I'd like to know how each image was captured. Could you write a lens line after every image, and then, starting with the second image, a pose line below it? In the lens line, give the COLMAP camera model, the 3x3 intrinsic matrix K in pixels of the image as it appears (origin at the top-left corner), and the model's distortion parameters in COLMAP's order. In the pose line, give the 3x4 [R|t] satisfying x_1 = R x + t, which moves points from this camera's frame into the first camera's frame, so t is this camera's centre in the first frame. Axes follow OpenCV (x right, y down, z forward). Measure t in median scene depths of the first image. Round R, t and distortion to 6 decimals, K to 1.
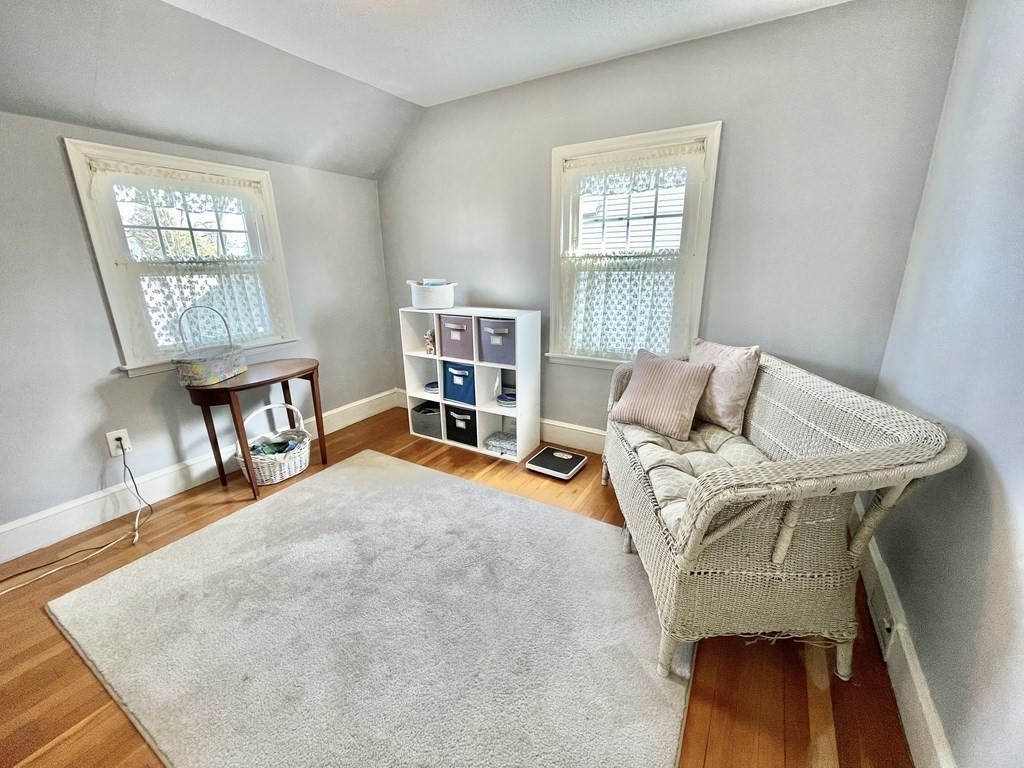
lens RADIAL K [[416.4, 0, 514.5], [0, 416.4, 382.2], [0, 0, 1]] dist [-0.001561, -0.000008]
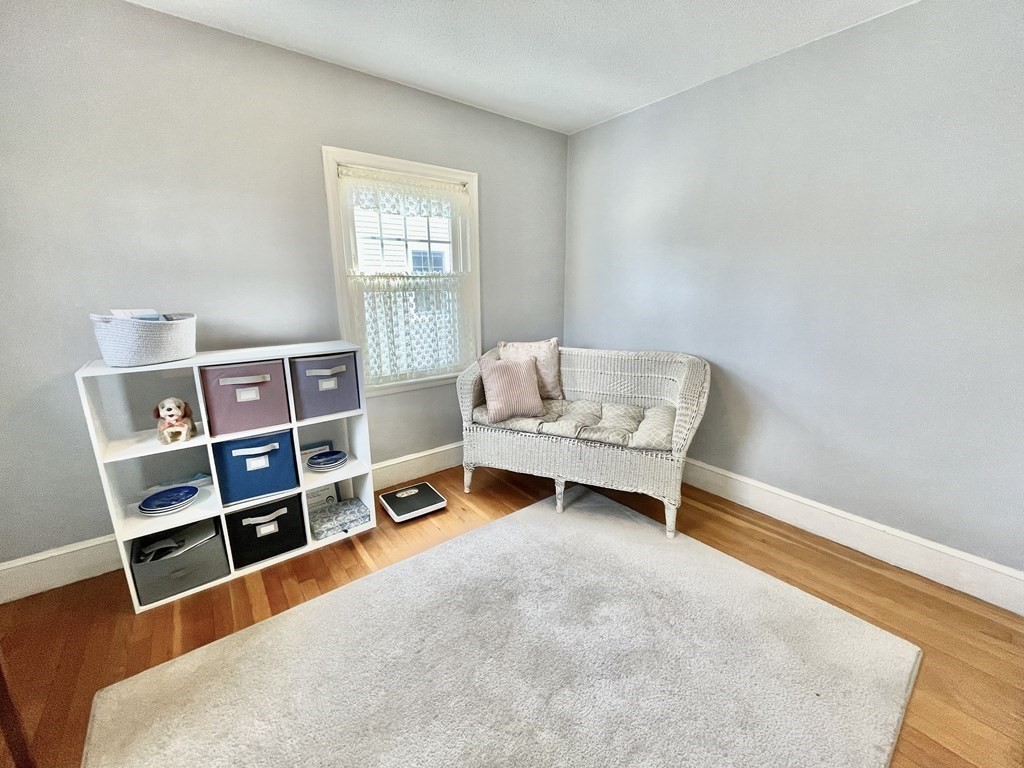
lens RADIAL K [[416.4, 0, 514.5], [0, 416.4, 382.2], [0, 0, 1]] dist [-0.001561, -0.000008]
pose [[0.353169, -0.207979, 0.912149, -0.607766], [0.261135, 0.958142, 0.117359, -0.105176], [-0.898377, 0.196747, 0.392696, 0.411666]]
